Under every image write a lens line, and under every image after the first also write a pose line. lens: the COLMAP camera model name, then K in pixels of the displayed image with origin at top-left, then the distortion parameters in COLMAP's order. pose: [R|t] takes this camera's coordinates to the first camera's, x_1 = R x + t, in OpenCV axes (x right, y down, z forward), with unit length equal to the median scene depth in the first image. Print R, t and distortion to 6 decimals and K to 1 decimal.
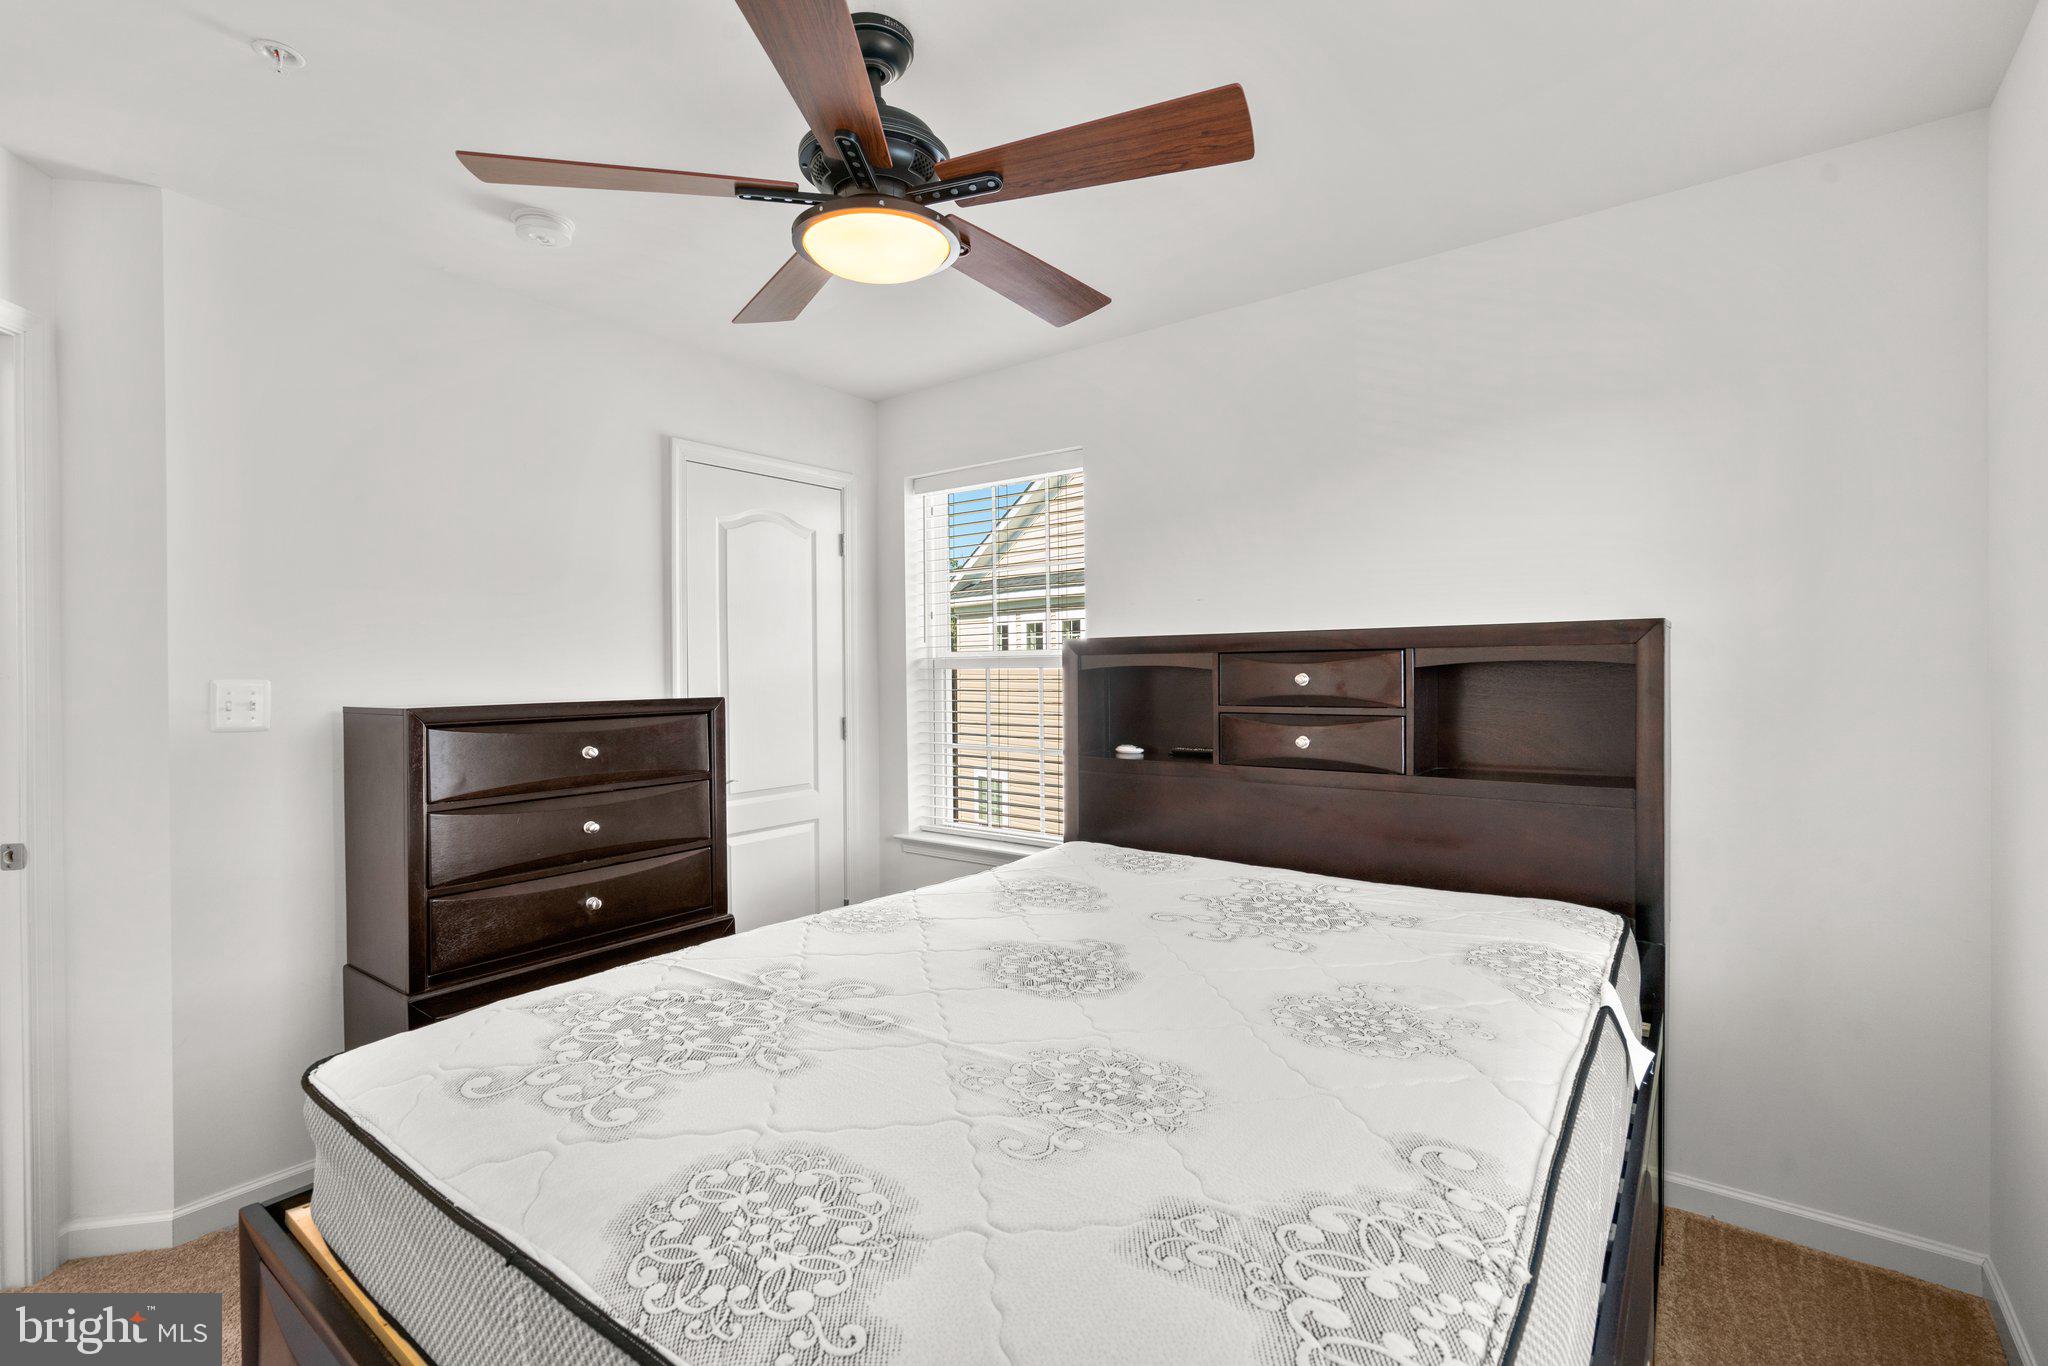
lens RADIAL K [[926.8, 0, 1021.3], [0, 926.8, 701.4], [0, 0, 1]] dist [-0.009254, 0.004896]
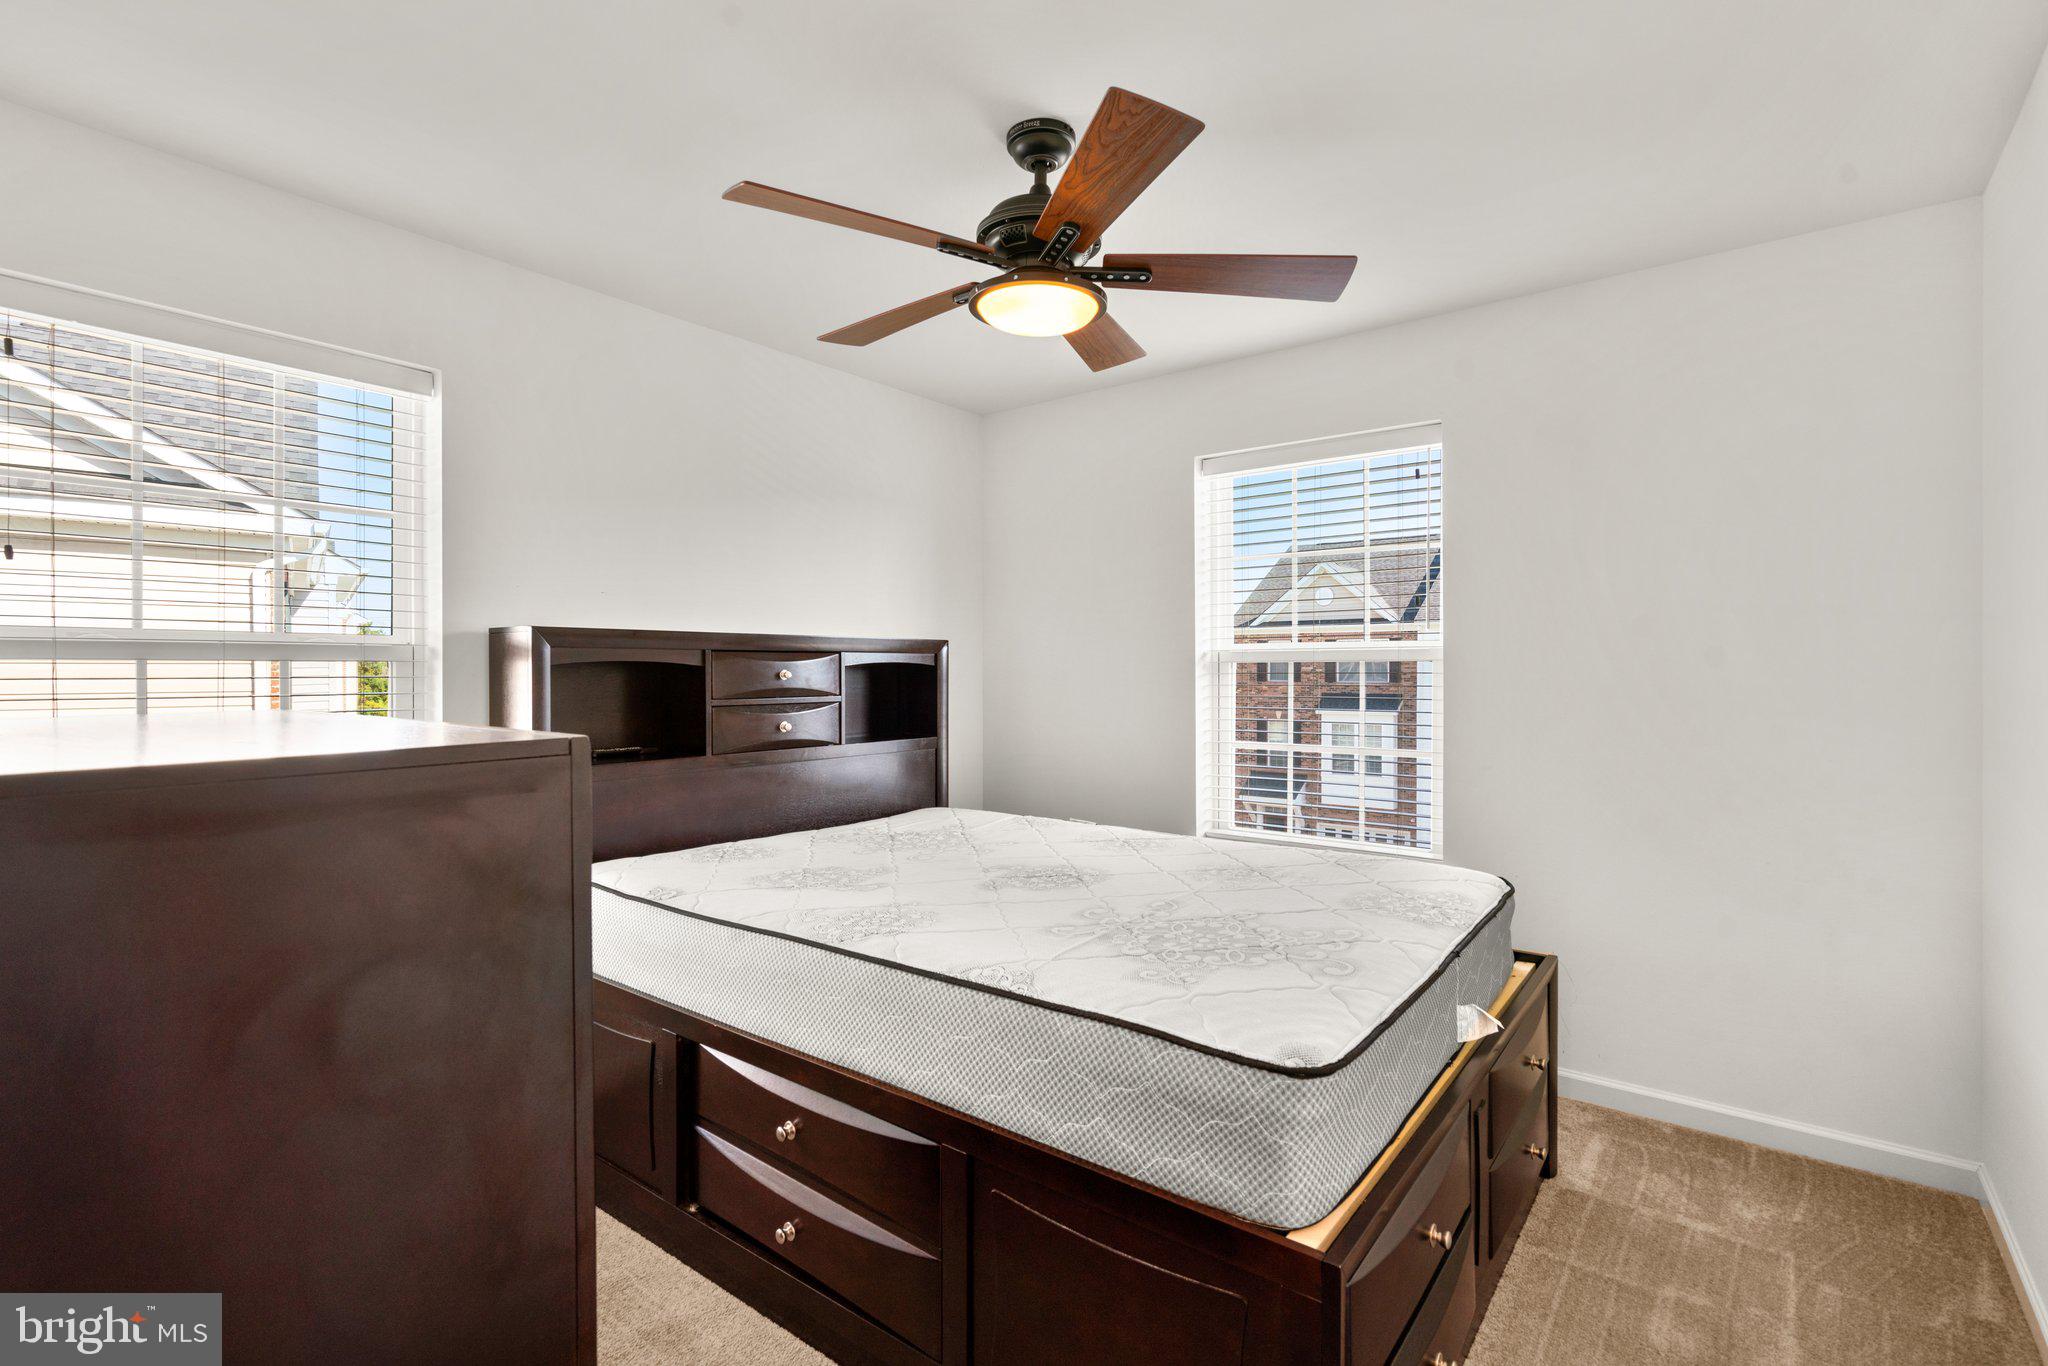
lens RADIAL K [[923.9, 0, 1029.3], [0, 923.9, 672.1], [0, 0, 1]] dist [-0.016295, 0.000283]
pose [[0.016676, 0.002876, 0.999857, -1.527953], [0.036979, 0.999310, -0.003491, -0.019067], [-0.999177, 0.037032, 0.016558, 1.118291]]
